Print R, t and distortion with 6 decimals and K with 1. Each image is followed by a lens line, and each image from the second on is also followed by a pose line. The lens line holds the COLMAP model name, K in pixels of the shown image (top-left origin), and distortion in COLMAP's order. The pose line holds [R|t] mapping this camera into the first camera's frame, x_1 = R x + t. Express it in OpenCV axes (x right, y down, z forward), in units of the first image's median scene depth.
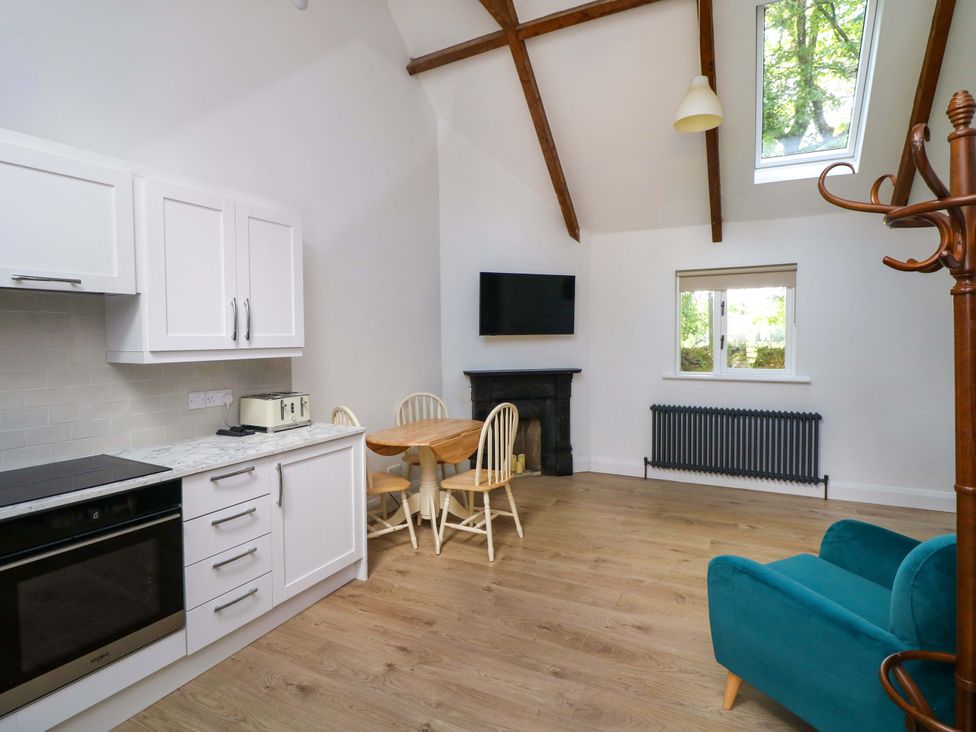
lens RADIAL K [[510.9, 0, 488.0], [0, 510.9, 366.0], [0, 0, 1]] dist [-0.001983, -0.018491]
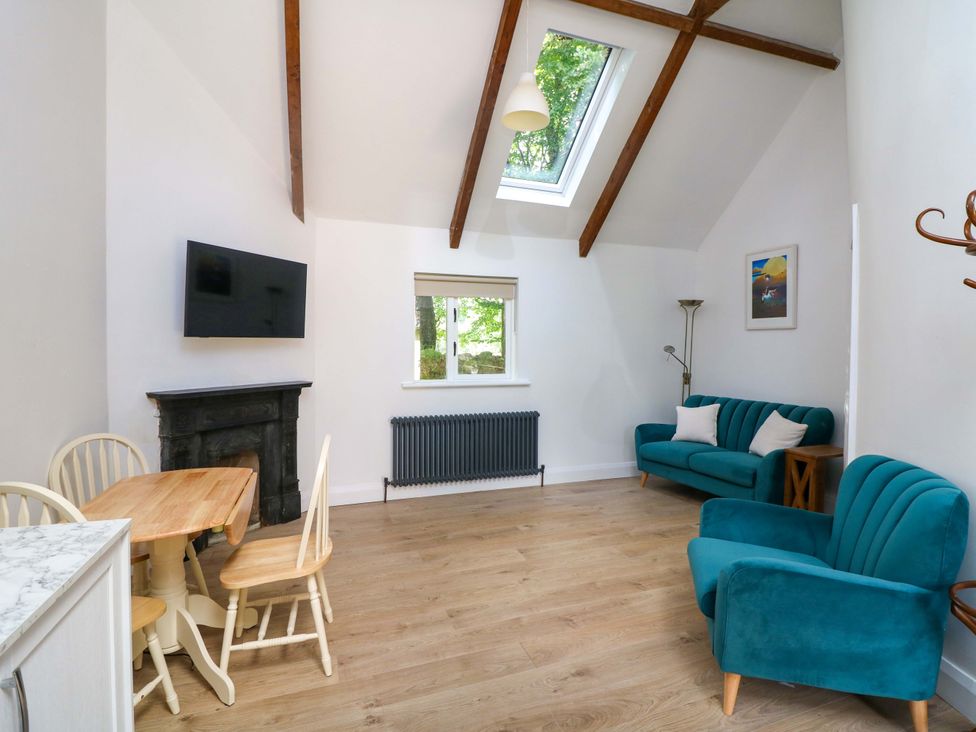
lens RADIAL K [[510.9, 0, 488.0], [0, 510.9, 366.0], [0, 0, 1]] dist [-0.001983, -0.018491]
pose [[0.670377, -0.019732, 0.741759, -0.264641], [0.030010, 0.999549, -0.000532, -0.011876], [-0.741414, 0.022616, 0.670667, 0.305311]]
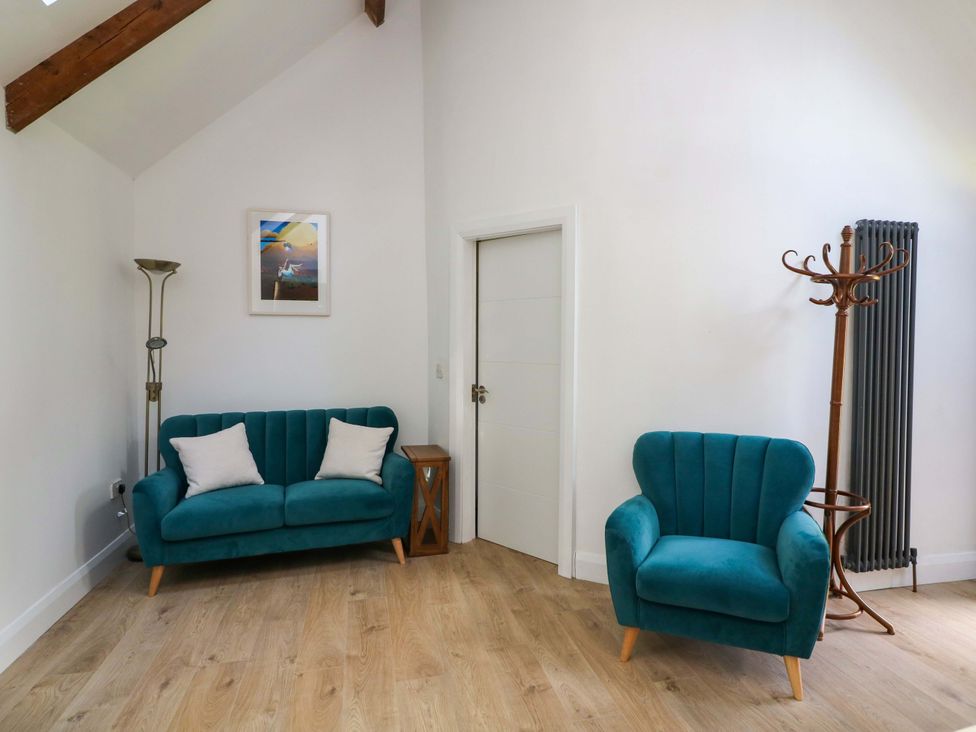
lens RADIAL K [[595.9, 0, 488.0], [0, 595.9, 366.0], [0, 0, 1]] dist [-0.004424, -0.002741]
pose [[-0.682479, -0.035522, 0.730041, 0.004795], [0.037711, 0.995777, 0.083707, -0.058080], [-0.729931, 0.084659, -0.678257, 0.991733]]
